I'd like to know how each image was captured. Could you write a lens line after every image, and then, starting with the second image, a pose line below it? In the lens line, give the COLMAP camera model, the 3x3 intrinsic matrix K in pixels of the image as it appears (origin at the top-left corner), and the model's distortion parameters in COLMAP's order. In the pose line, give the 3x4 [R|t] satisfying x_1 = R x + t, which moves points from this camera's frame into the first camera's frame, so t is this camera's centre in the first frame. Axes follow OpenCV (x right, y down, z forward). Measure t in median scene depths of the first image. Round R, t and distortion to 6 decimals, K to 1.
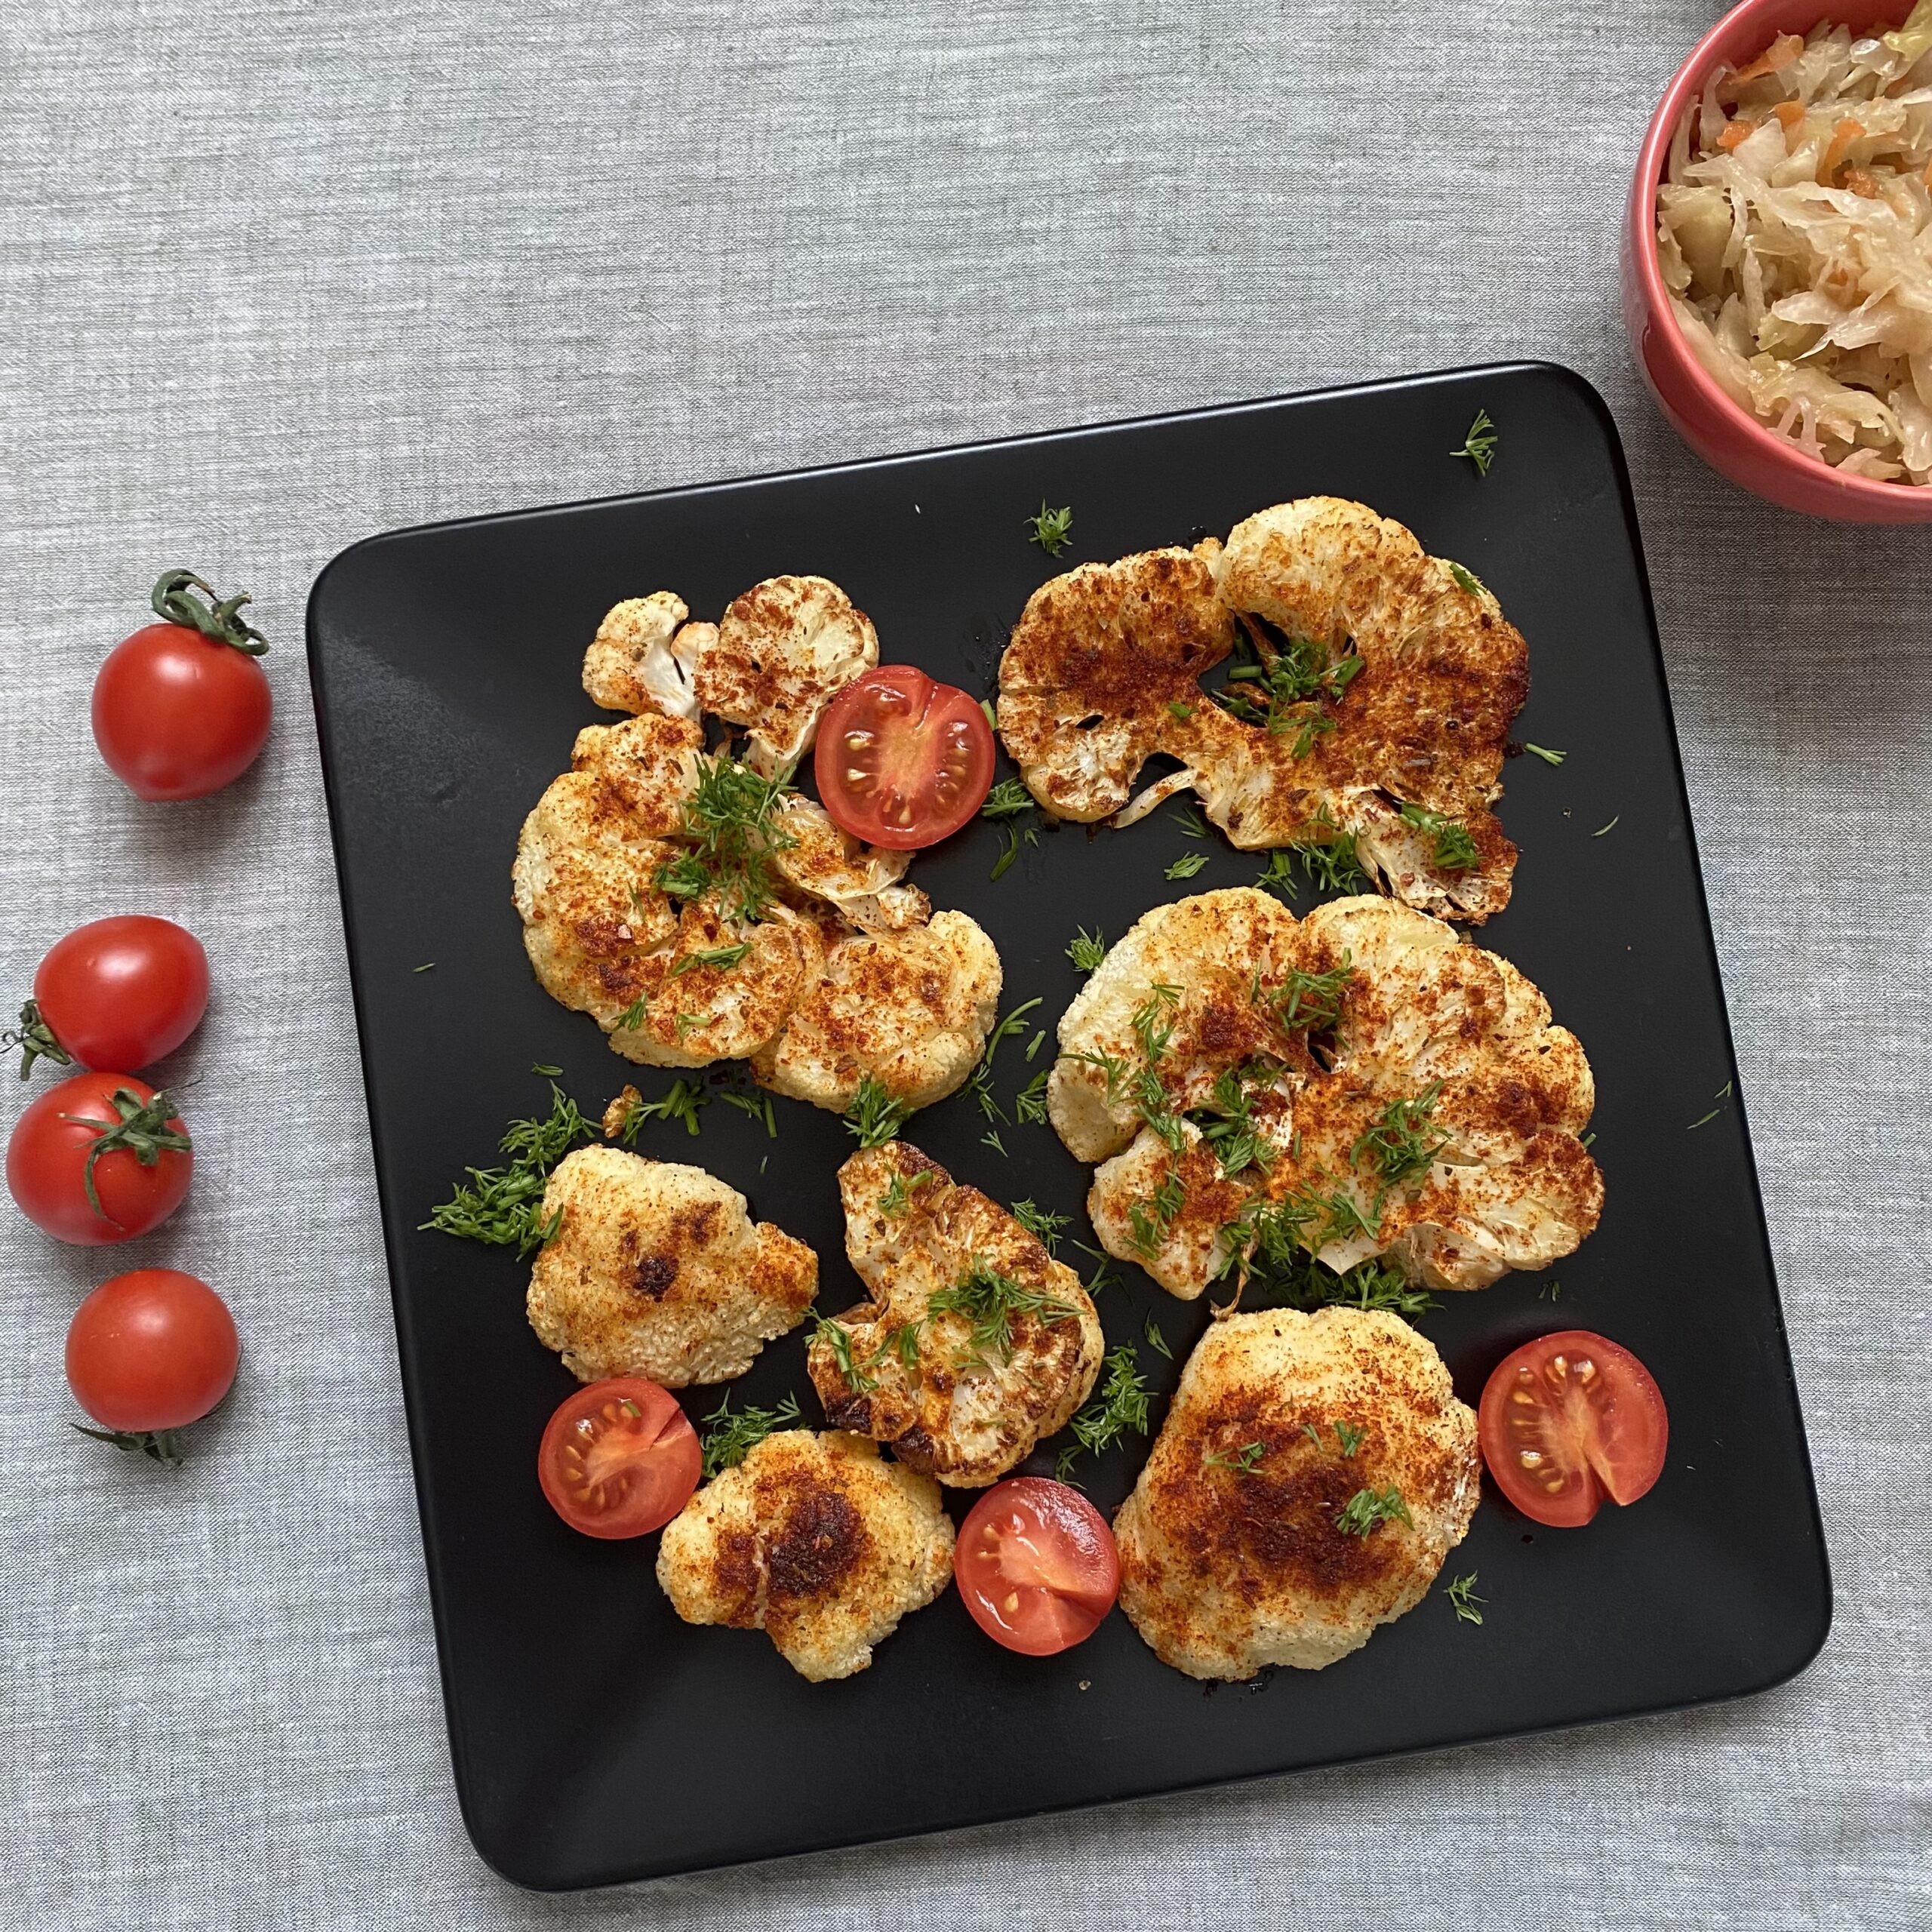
lens RADIAL K [[2095.2, 0, 965.7], [0, 2095.2, 938.7], [0, 0, 1]] dist [0.189642, -0.765262]
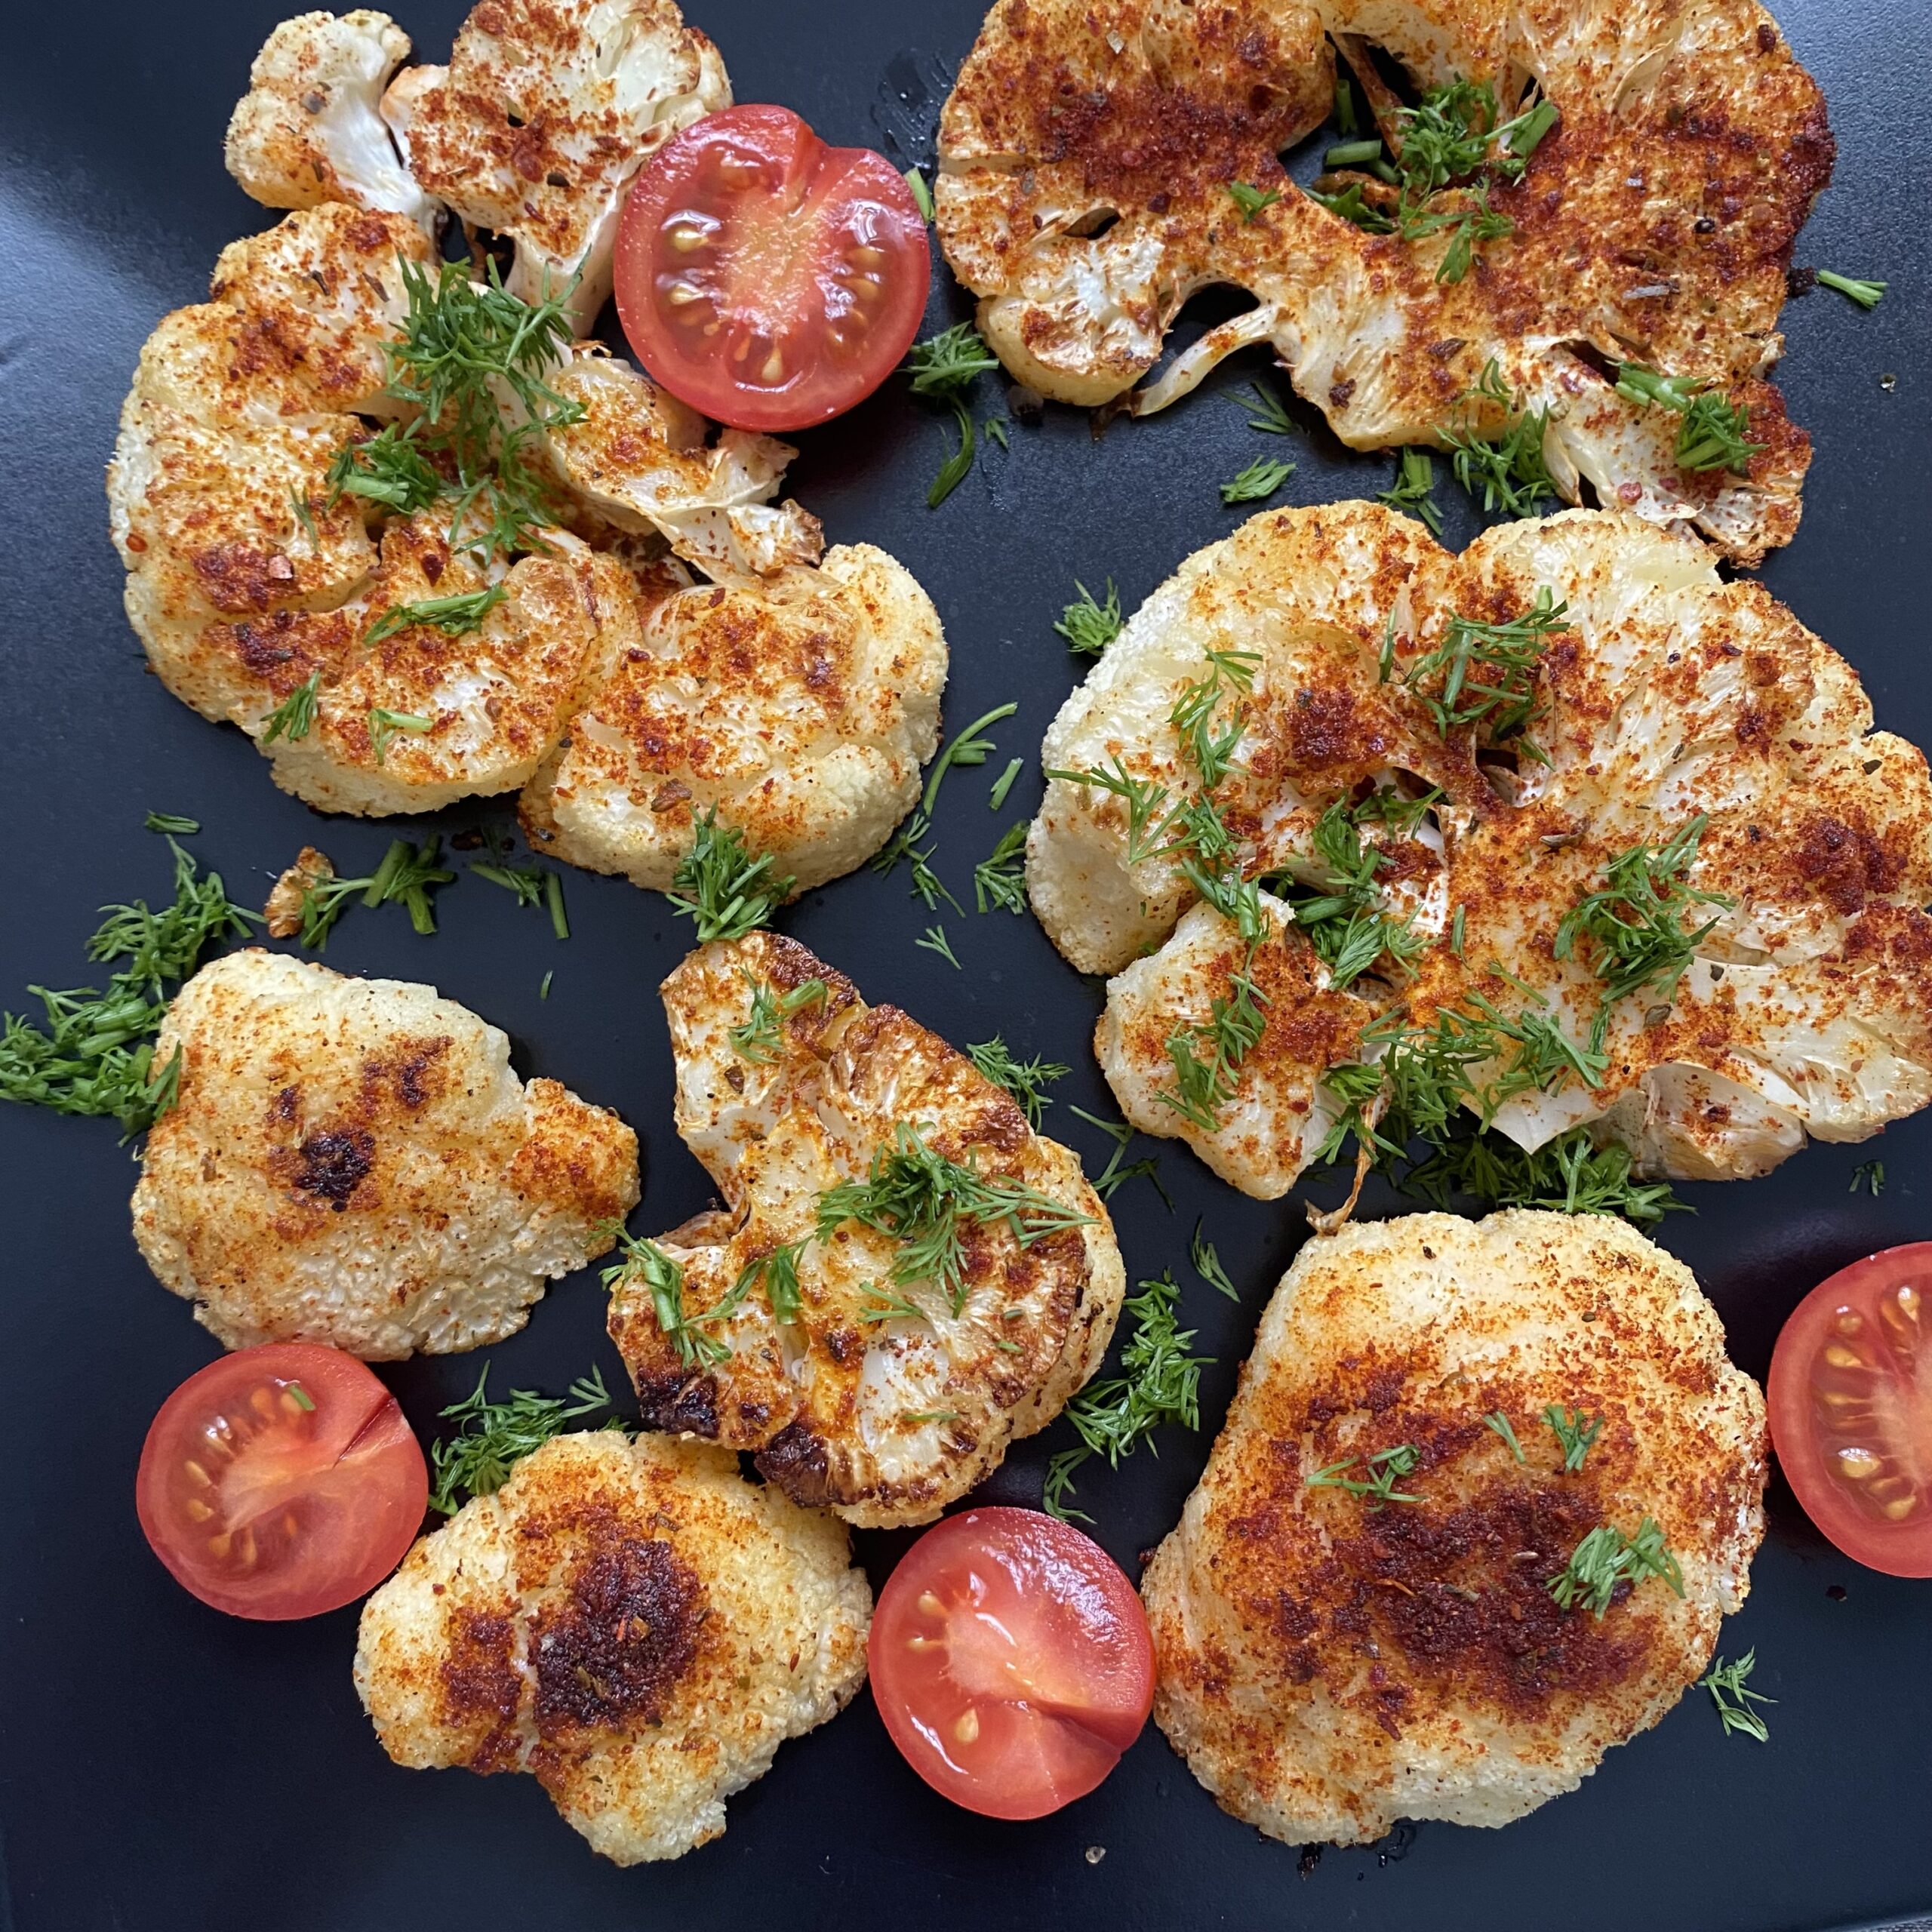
lens RADIAL K [[2084.4, 0, 1004.8], [0, 2084.4, 943.7], [0, 0, 1]] dist [0.127170, -0.498407]
pose [[0.999773, -0.008207, 0.019652, 0.021786], [0.007807, 0.999763, 0.020322, 0.088309], [-0.019814, -0.020164, 0.999600, 0.425647]]
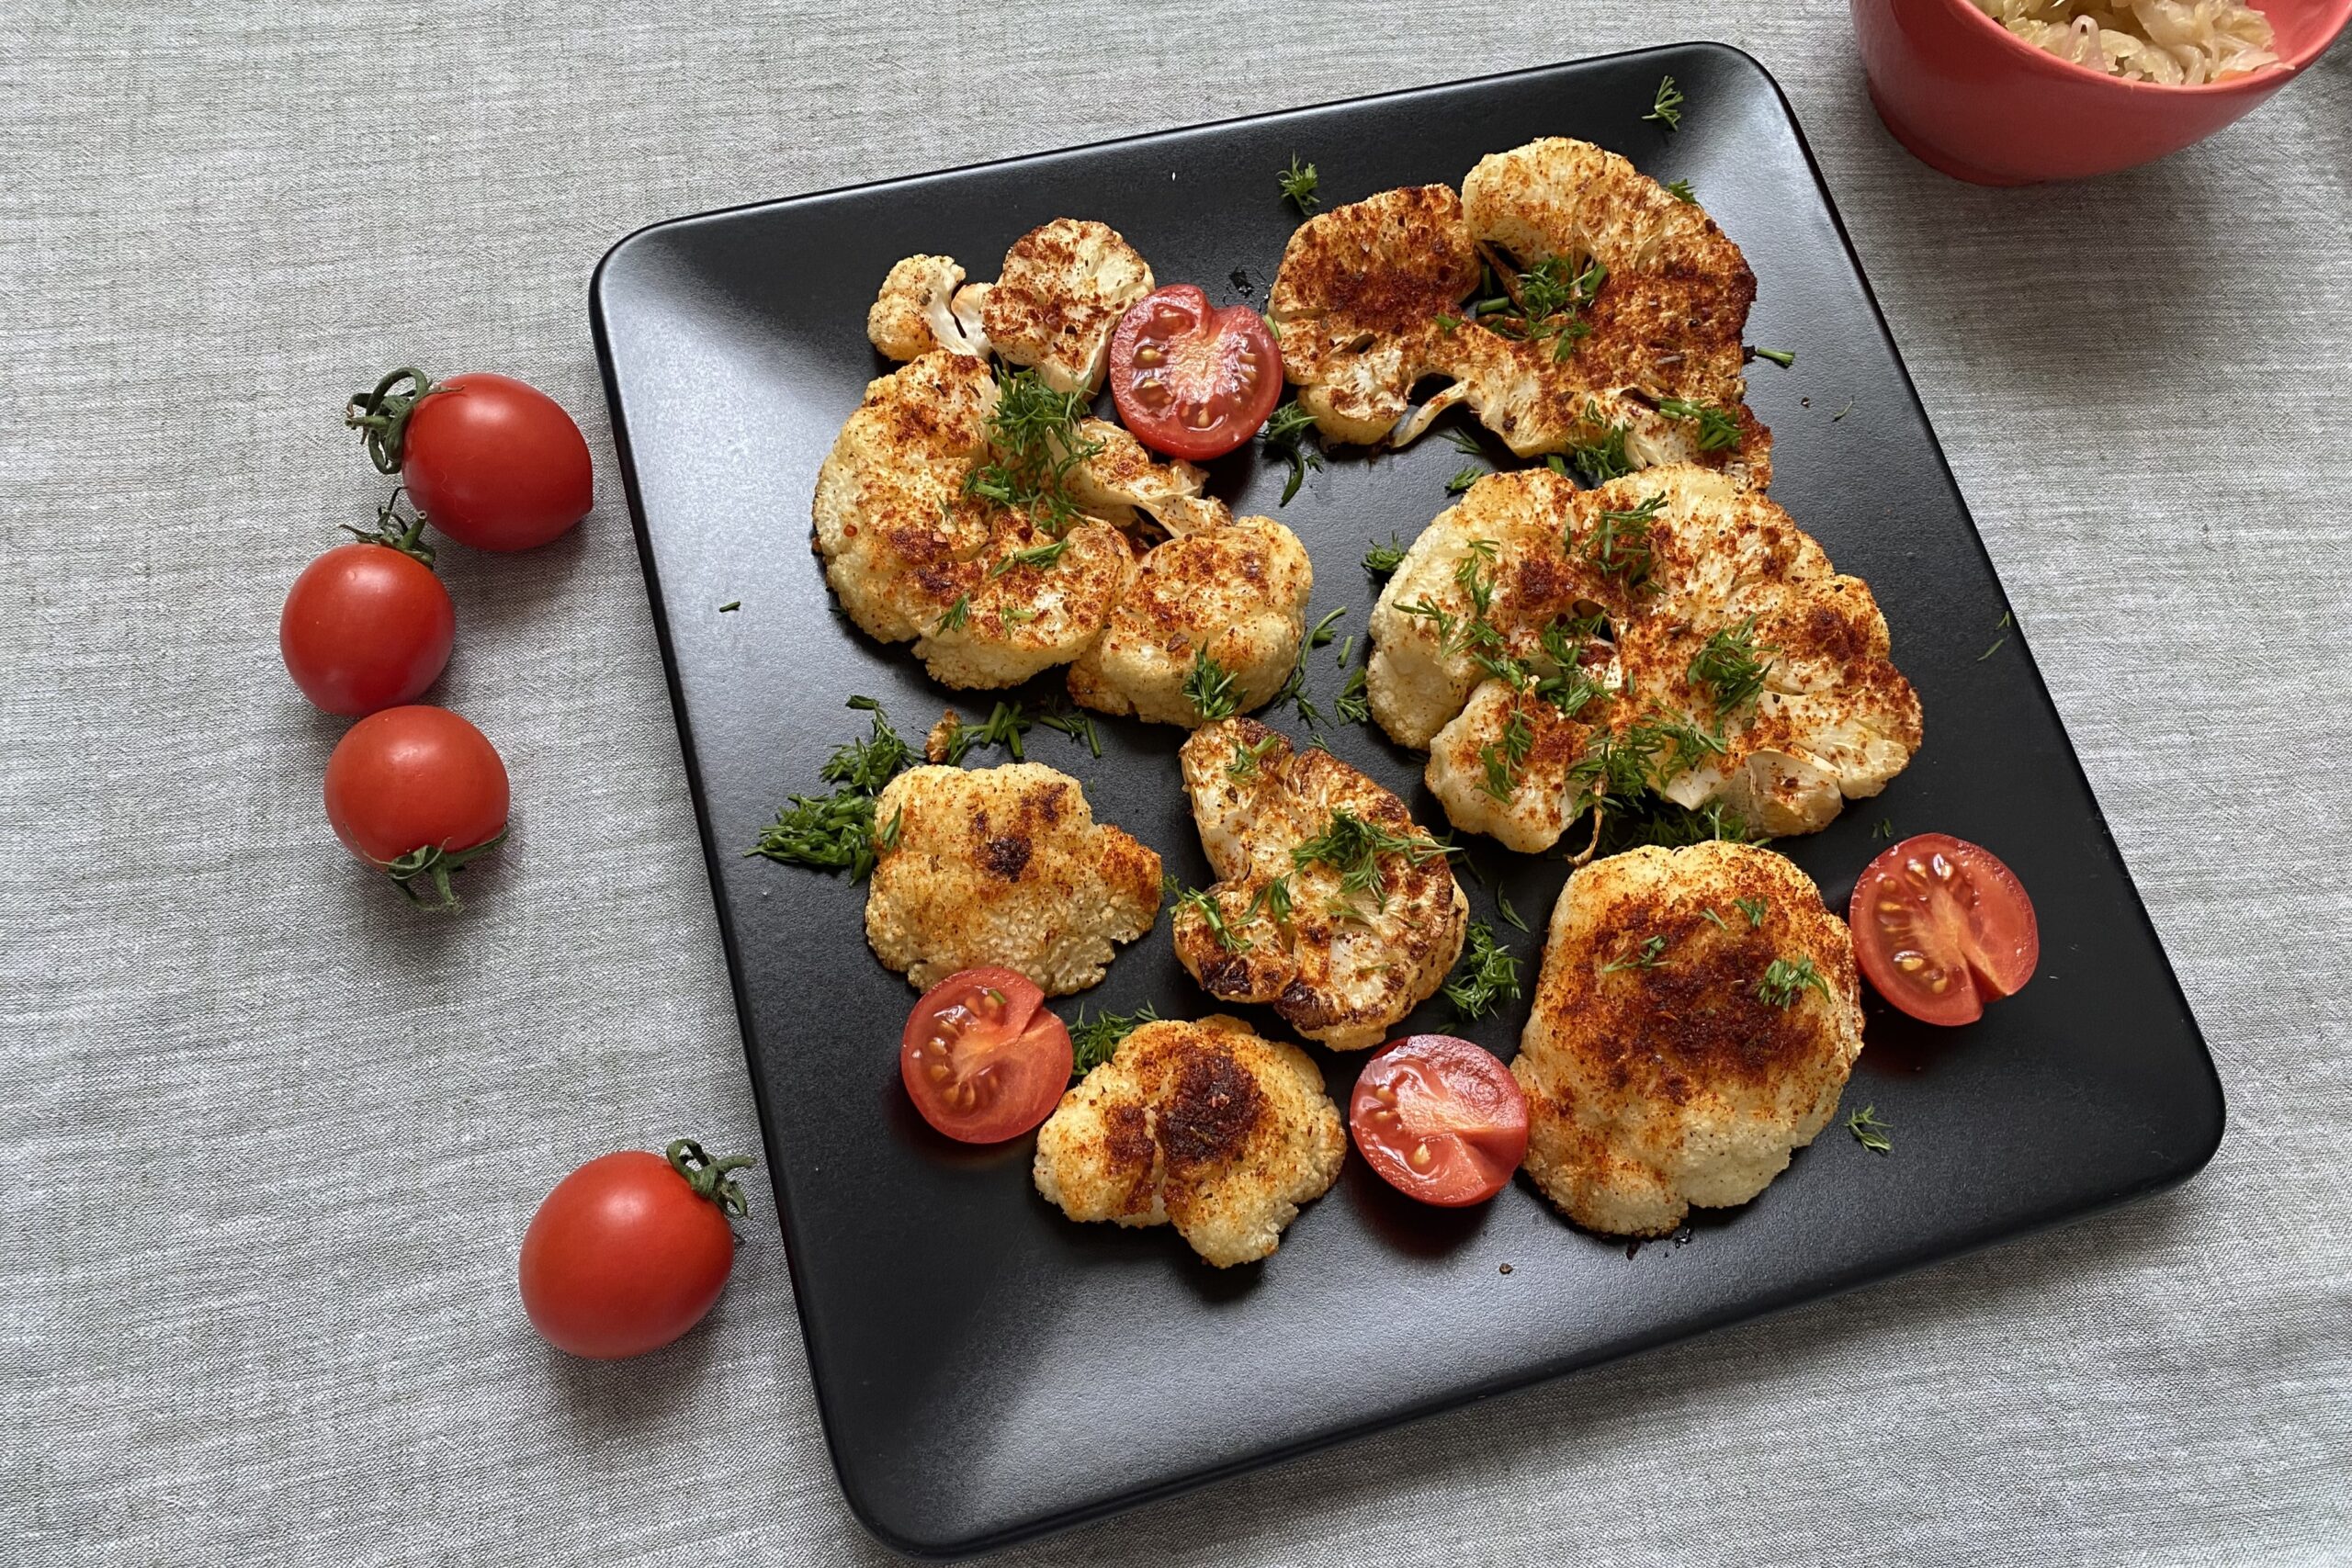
lens RADIAL K [[1907.1, 0, 1183.6], [0, 1907.1, 794.2], [0, 0, 1]] dist [0.178252, -0.764716]
pose [[0.989108, -0.083676, 0.121096, -0.167831], [0.109850, 0.967232, -0.228902, 0.332735], [-0.097974, 0.239711, 0.965888, 0.145414]]
